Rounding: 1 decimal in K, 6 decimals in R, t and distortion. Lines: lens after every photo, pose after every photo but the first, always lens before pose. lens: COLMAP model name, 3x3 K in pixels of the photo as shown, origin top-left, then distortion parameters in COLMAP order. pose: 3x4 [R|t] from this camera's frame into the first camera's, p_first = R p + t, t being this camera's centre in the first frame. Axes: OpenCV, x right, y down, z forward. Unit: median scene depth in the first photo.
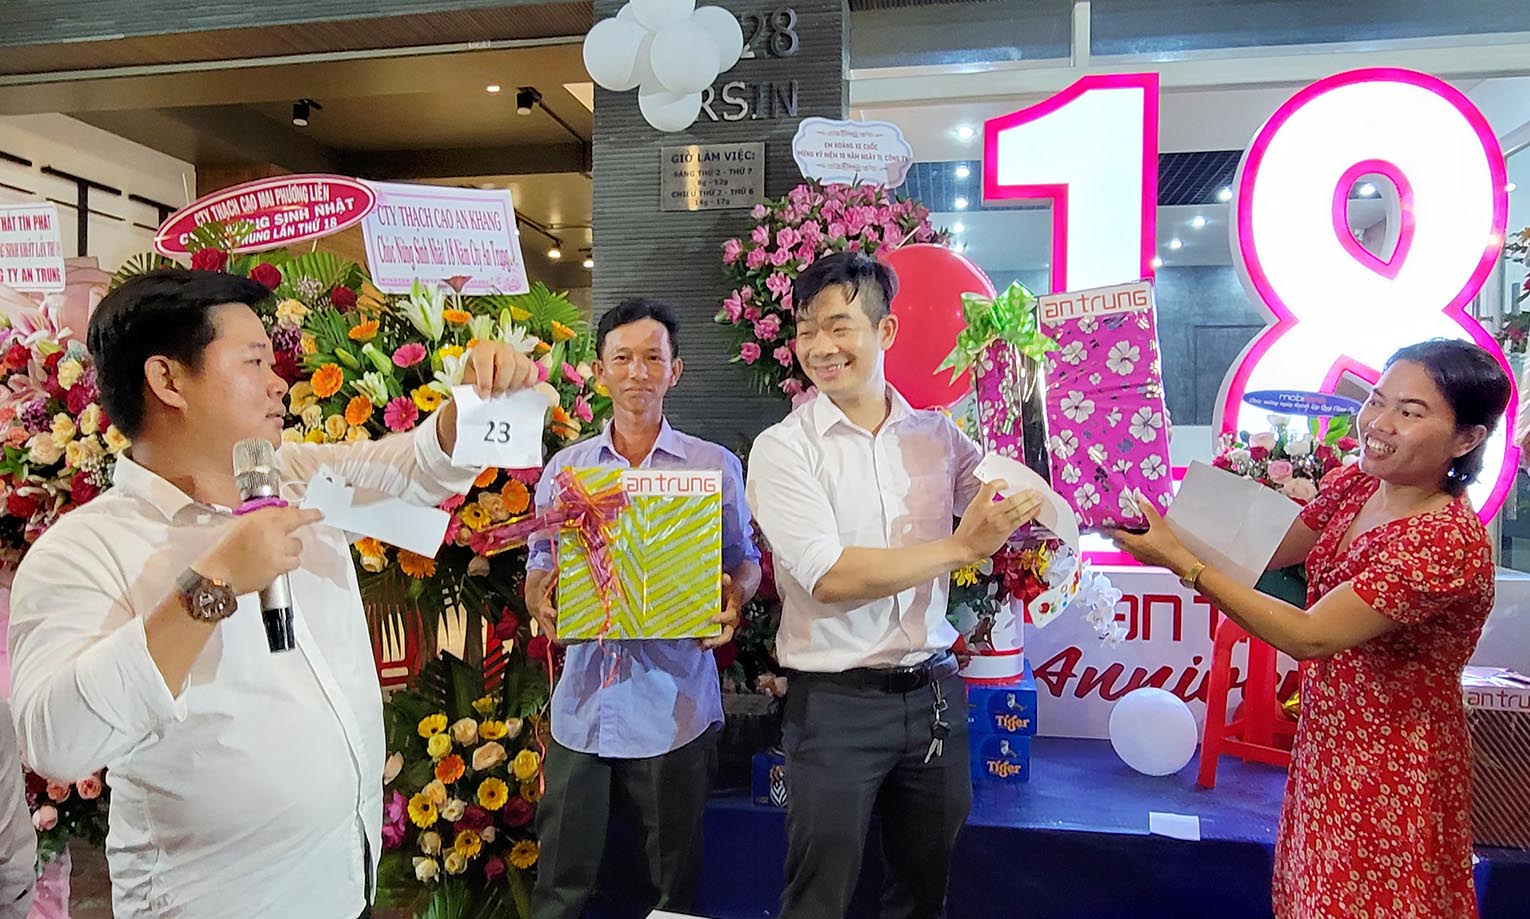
lens RADIAL K [[1024.1, 0, 764.6], [0, 1024.1, 469.6], [0, 0, 1]] dist [0.000112, -0.017046]
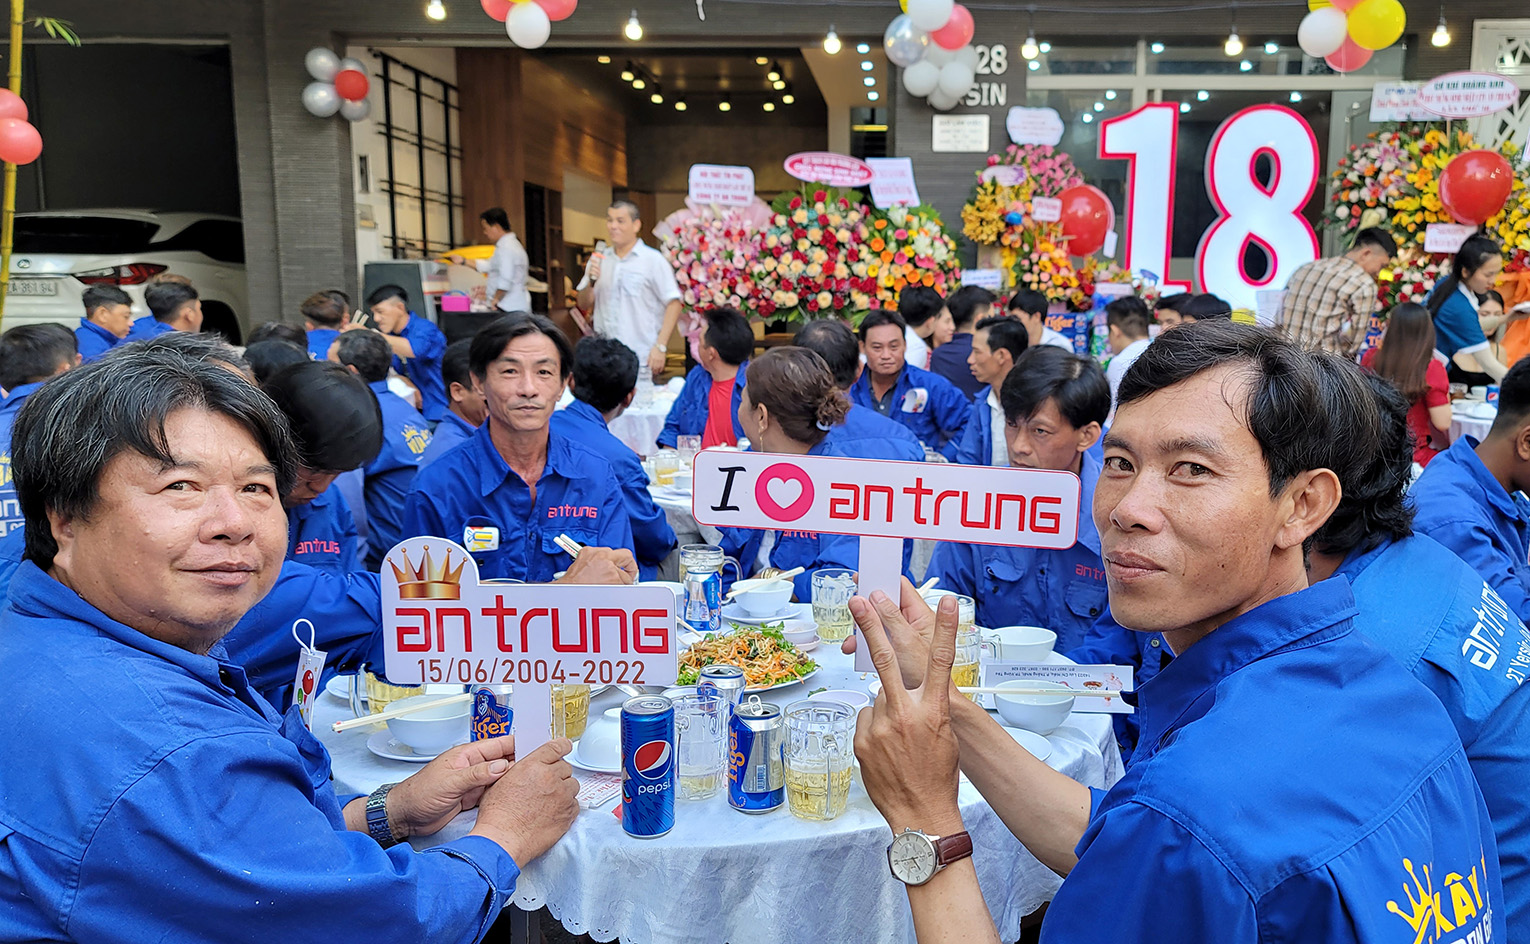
lens RADIAL K [[1213.6, 0, 880.4], [0, 1213.6, 454.1], [0, 0, 1]] dist [0.016090, -0.006963]
pose [[0.988673, -0.020234, 0.148713, -0.639590], [0.002025, 0.992579, 0.121586, 0.049258], [-0.150070, -0.119907, 0.981377, -1.539308]]
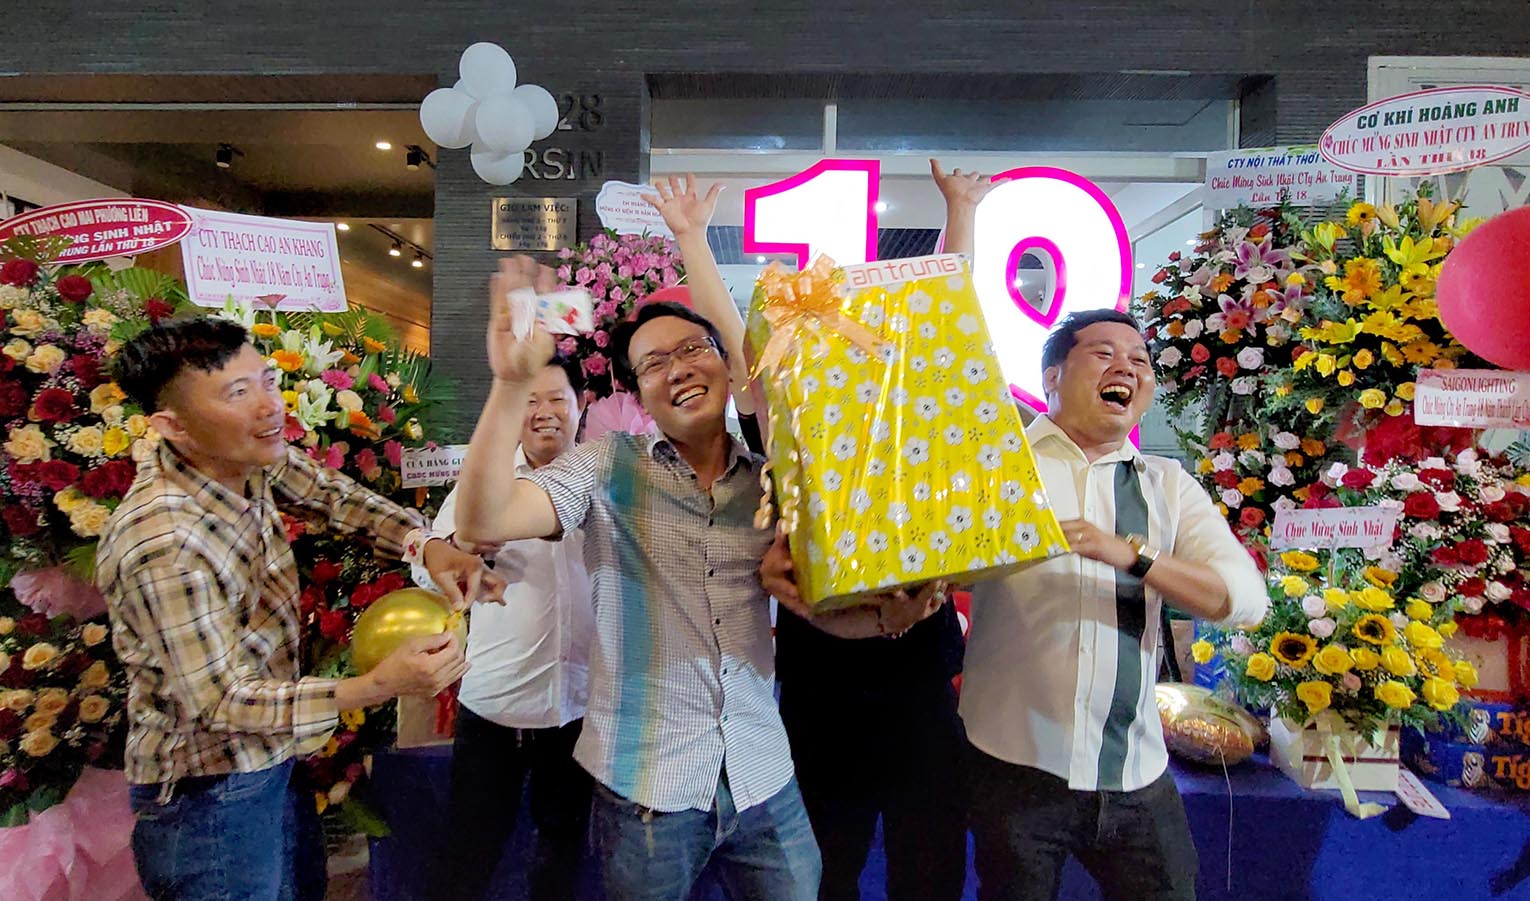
lens RADIAL K [[752.3, 0, 725.8], [0, 752.3, 449.2], [0, 0, 1]] dist [-0.006912, 0.002768]
pose [[0.992066, 0.018797, 0.124307, 0.080180], [-0.018464, 0.999822, -0.003834, -0.018297], [-0.124357, 0.001508, 0.992236, 0.086212]]
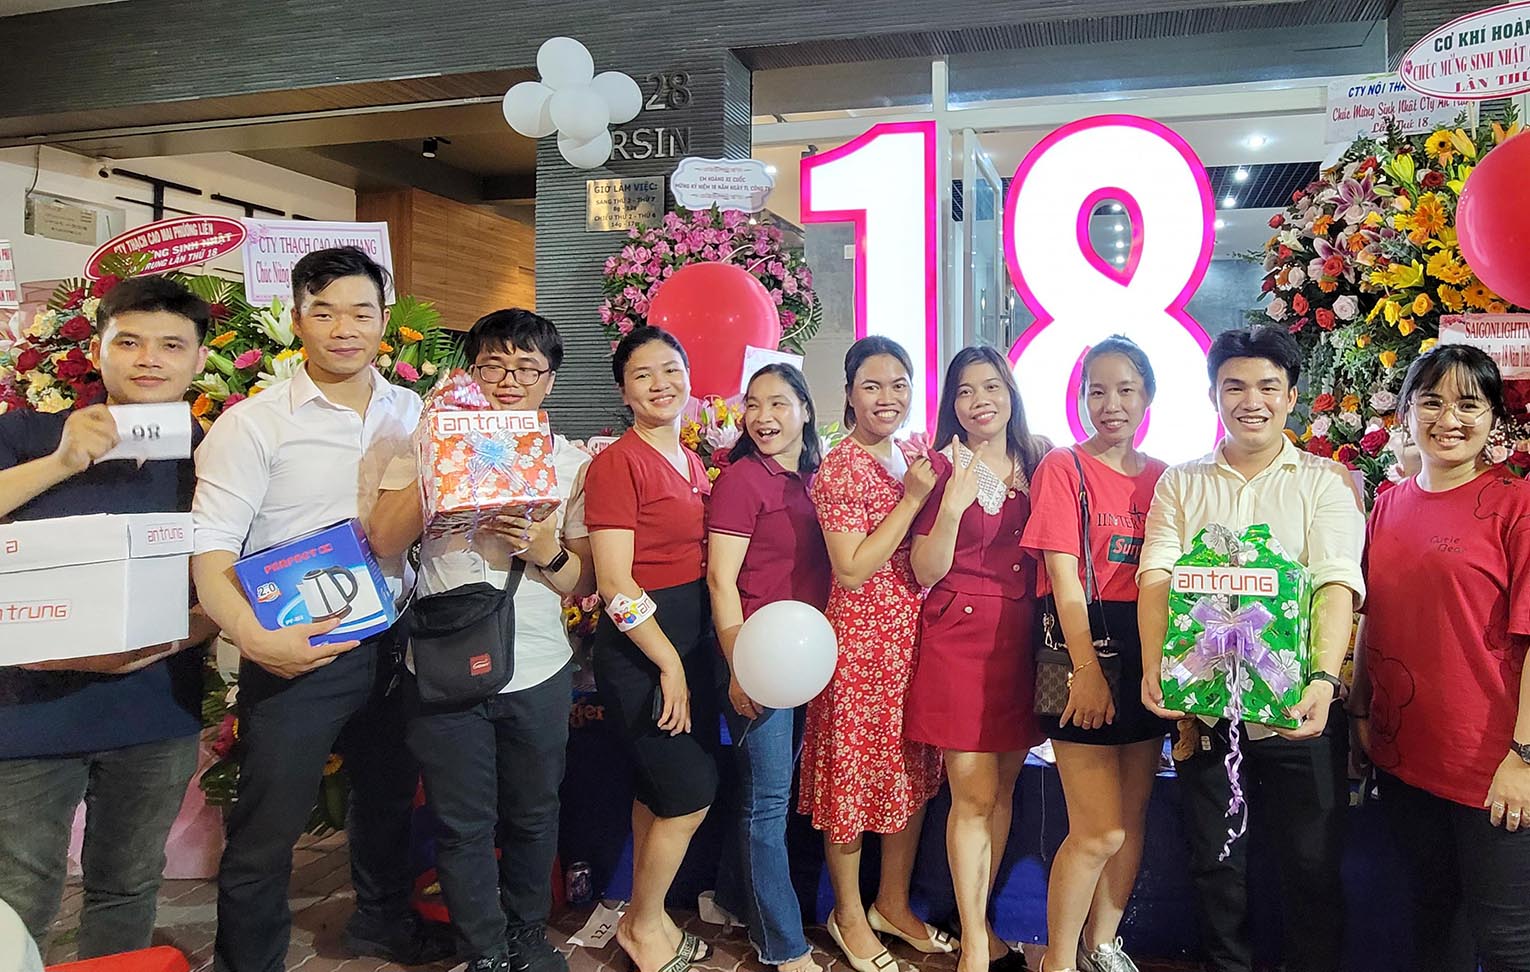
lens RADIAL K [[886.4, 0, 916.5], [0, 886.4, 366.6], [0, 0, 1]] dist [-0.018901, -0.005086]
pose [[0.999771, -0.006358, -0.020456, 0.363716], [0.004751, 0.996969, -0.077656, -0.009383], [0.020888, 0.077541, 0.996770, -0.037079]]
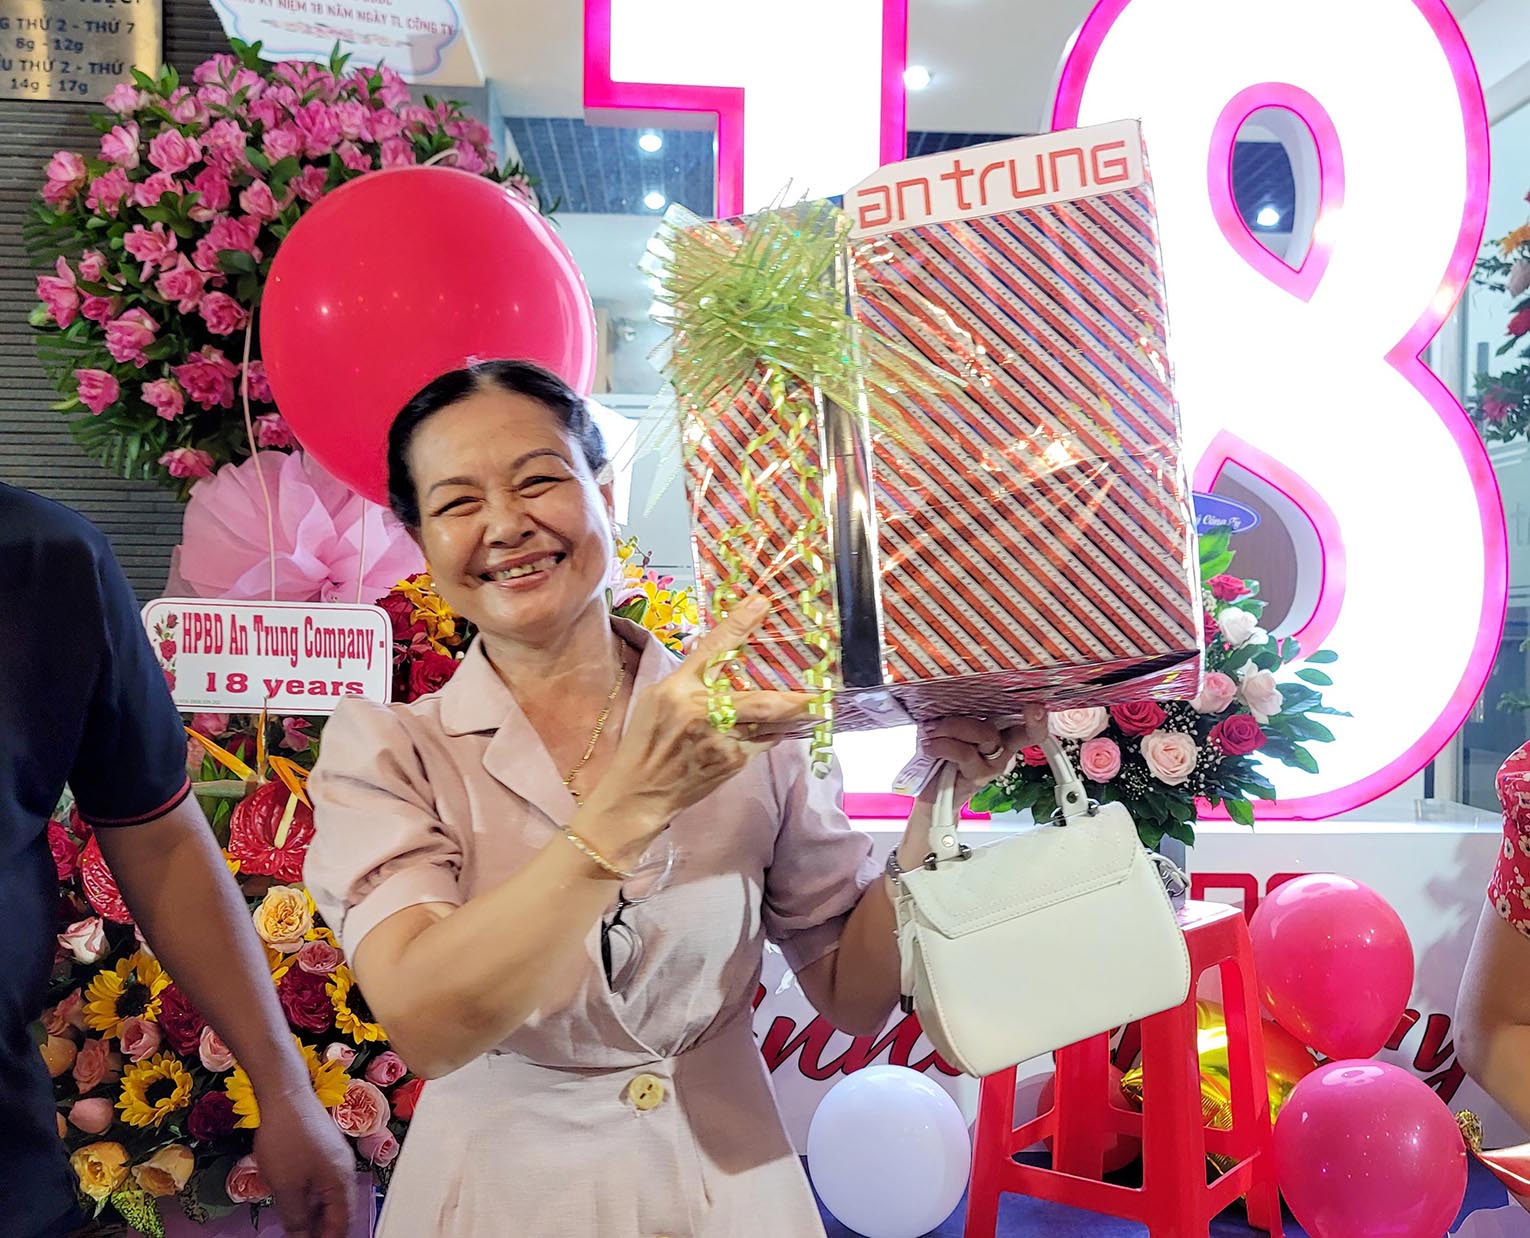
lens RADIAL K [[1619.9, 0, 792.0], [0, 1619.9, 632.7], [0, 0, 1]] dist [0.037228, 0.000000]
pose [[0.969342, 0.003079, 0.245695, 0.113530], [-0.000591, 0.999948, -0.010199, 0.005690], [-0.245714, 0.009741, 0.969293, 0.188415]]
